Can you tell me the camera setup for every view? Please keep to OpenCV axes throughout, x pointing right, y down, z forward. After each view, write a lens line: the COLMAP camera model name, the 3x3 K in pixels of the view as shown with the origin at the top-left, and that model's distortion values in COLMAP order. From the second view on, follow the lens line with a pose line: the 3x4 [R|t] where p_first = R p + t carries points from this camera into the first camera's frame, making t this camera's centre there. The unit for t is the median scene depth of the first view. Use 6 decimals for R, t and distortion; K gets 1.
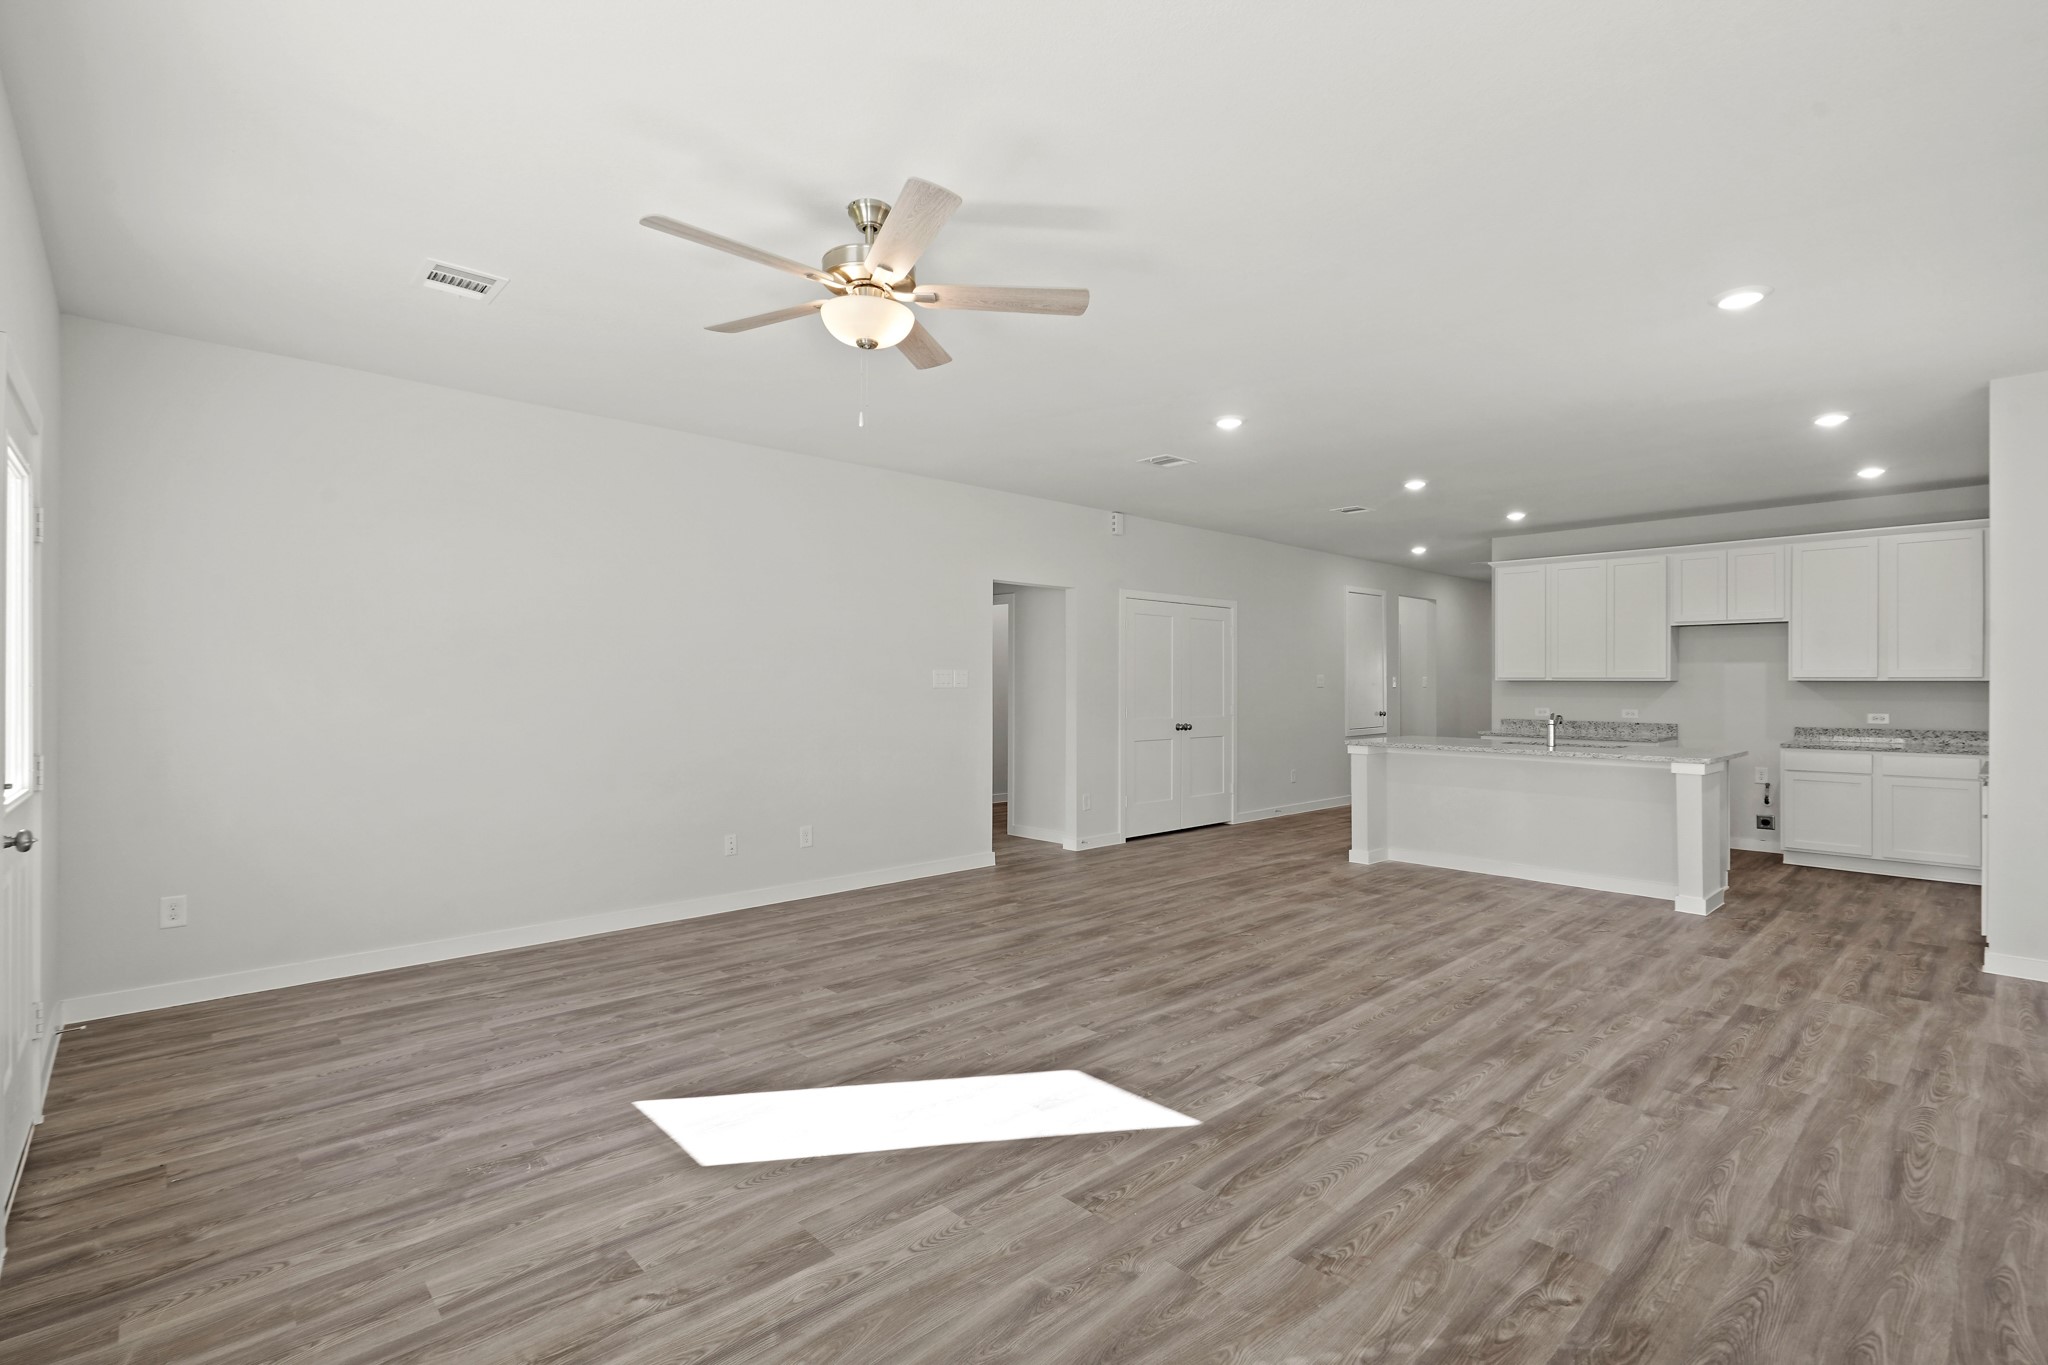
lens RADIAL K [[935.2, 0, 1024.0], [0, 935.2, 682.5], [0, 0, 1]] dist [0.000387, -0.000710]
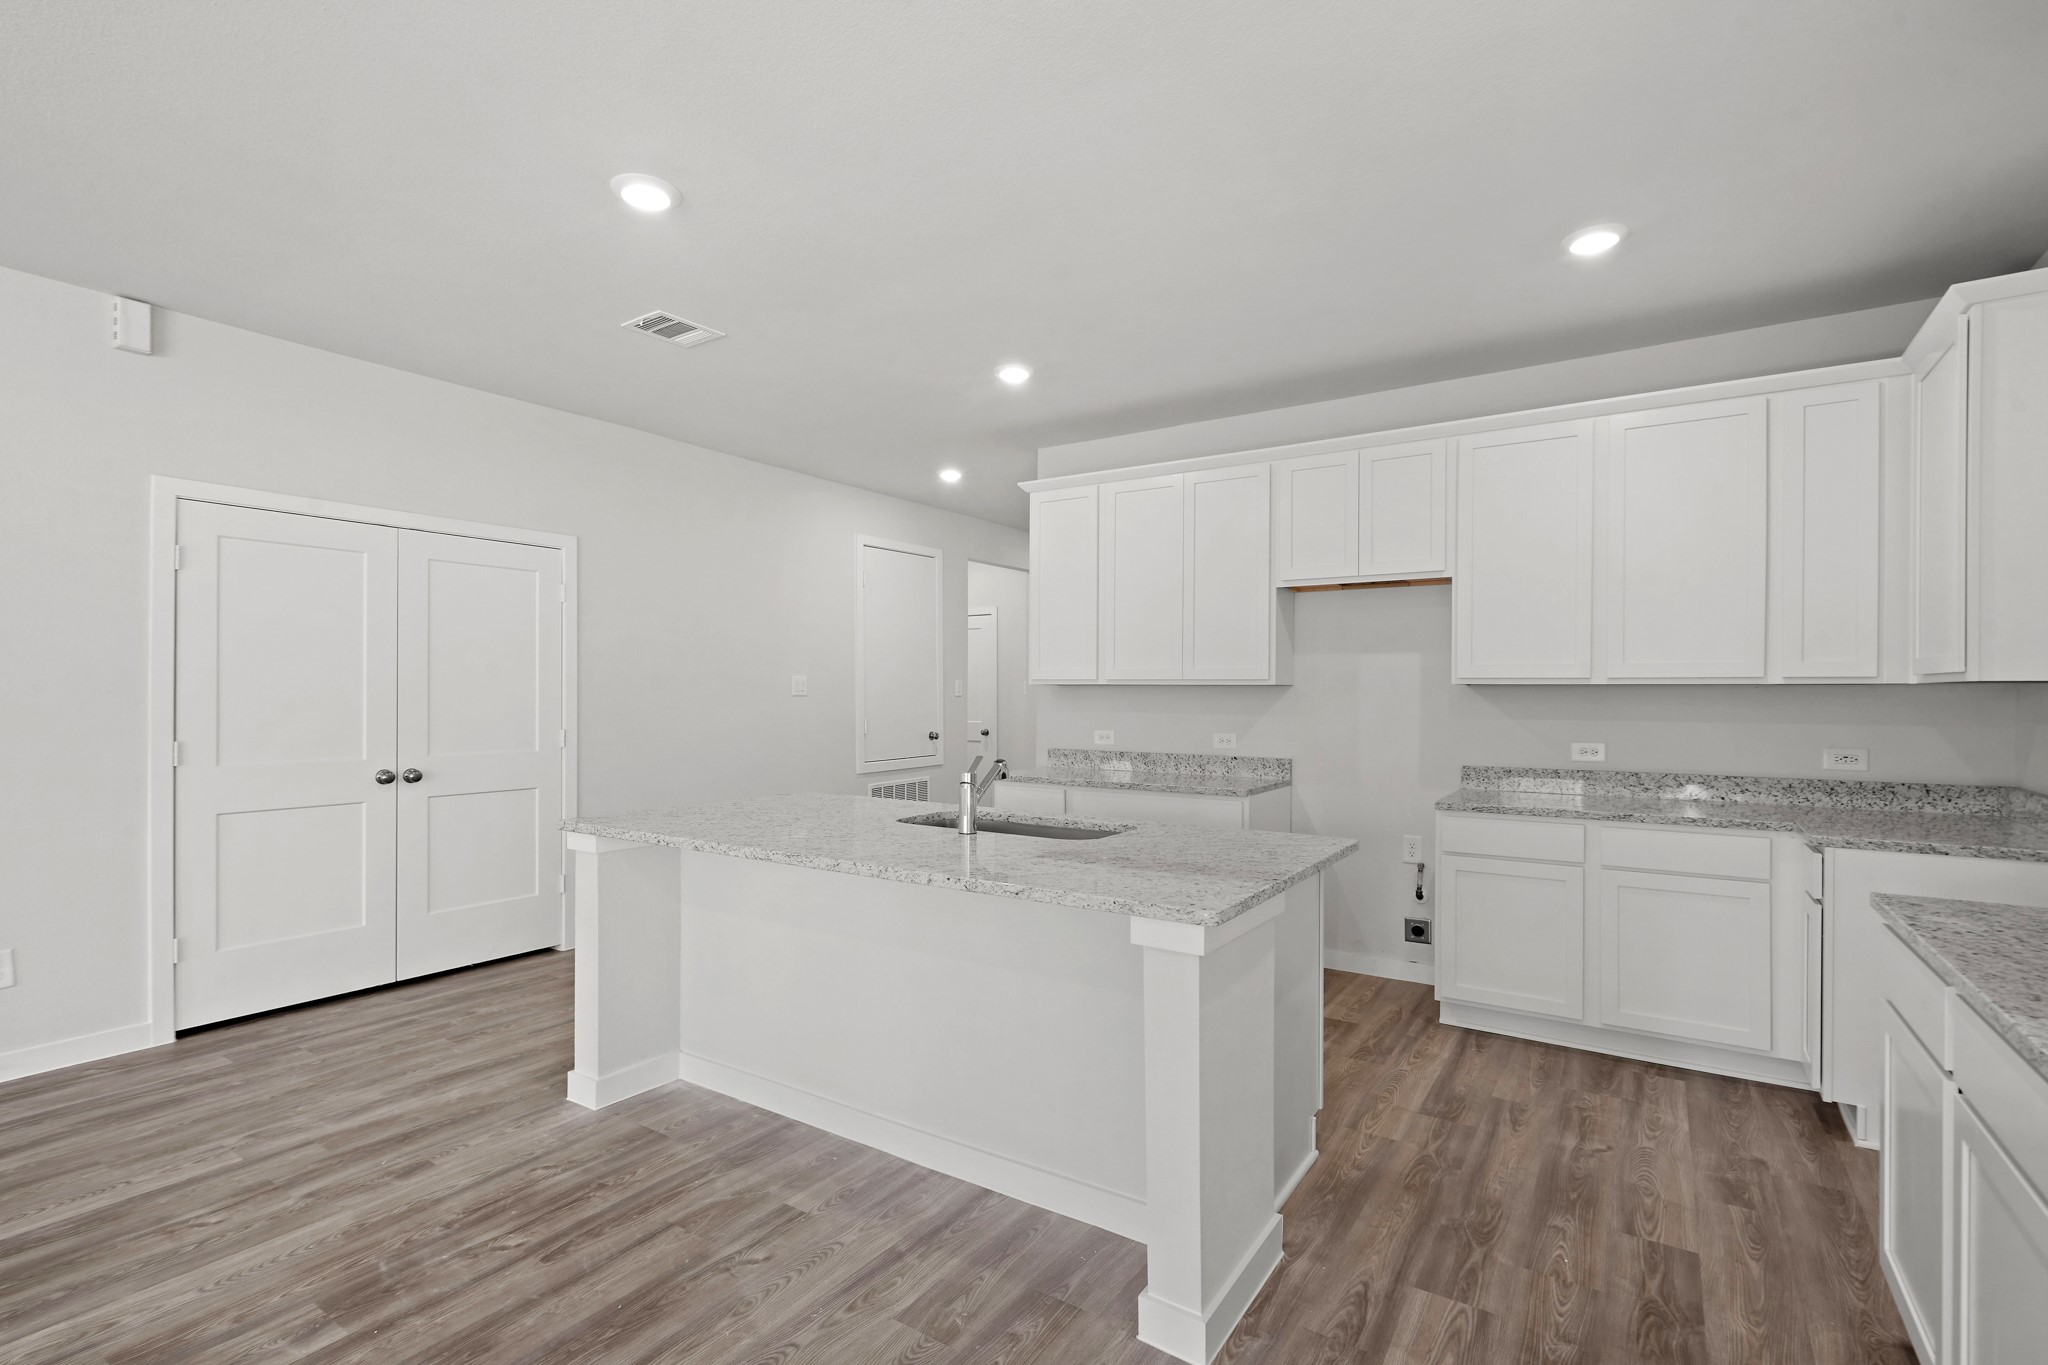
lens RADIAL K [[944.8, 0, 1014.7], [0, 944.8, 697.3], [0, 0, 1]] dist [-0.001977, -0.000870]
pose [[0.974109, -0.000661, 0.226080, 0.472657], [-0.001227, 0.999966, 0.008212, 0.001562], [-0.226077, -0.008277, 0.974074, 0.552753]]
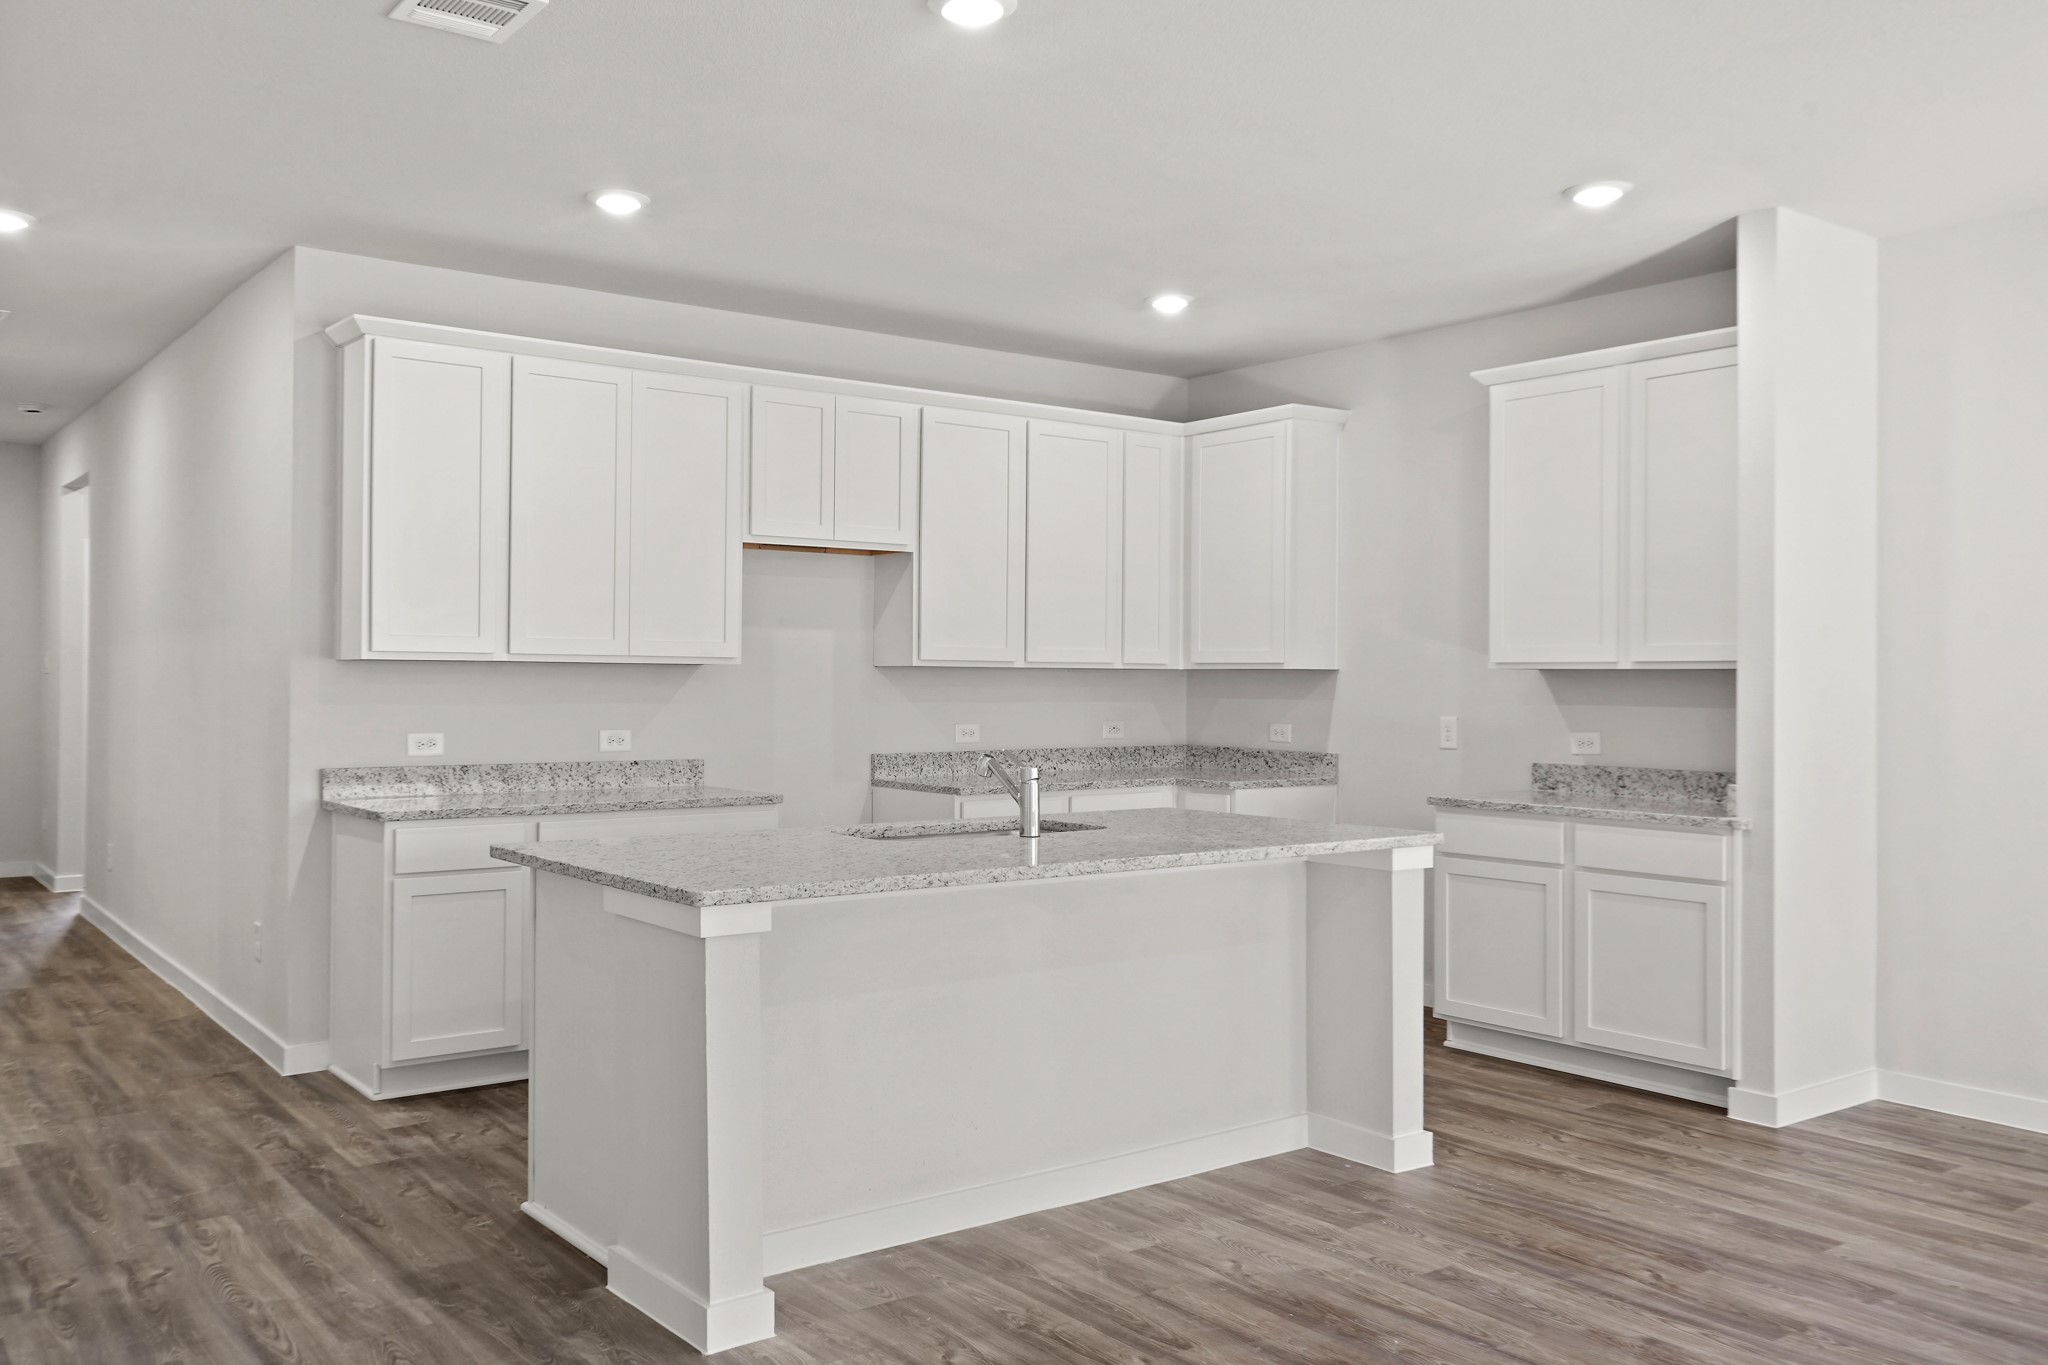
lens RADIAL K [[1664.5, 0, 1015.0], [0, 1664.5, 671.1], [0, 0, 1]] dist [0.002994, 0.002572]
pose [[0.107462, 0.002289, 0.994207, -0.109770], [-0.008962, 0.999959, -0.001333, 0.001579], [-0.994169, -0.008767, 0.107478, 0.908285]]
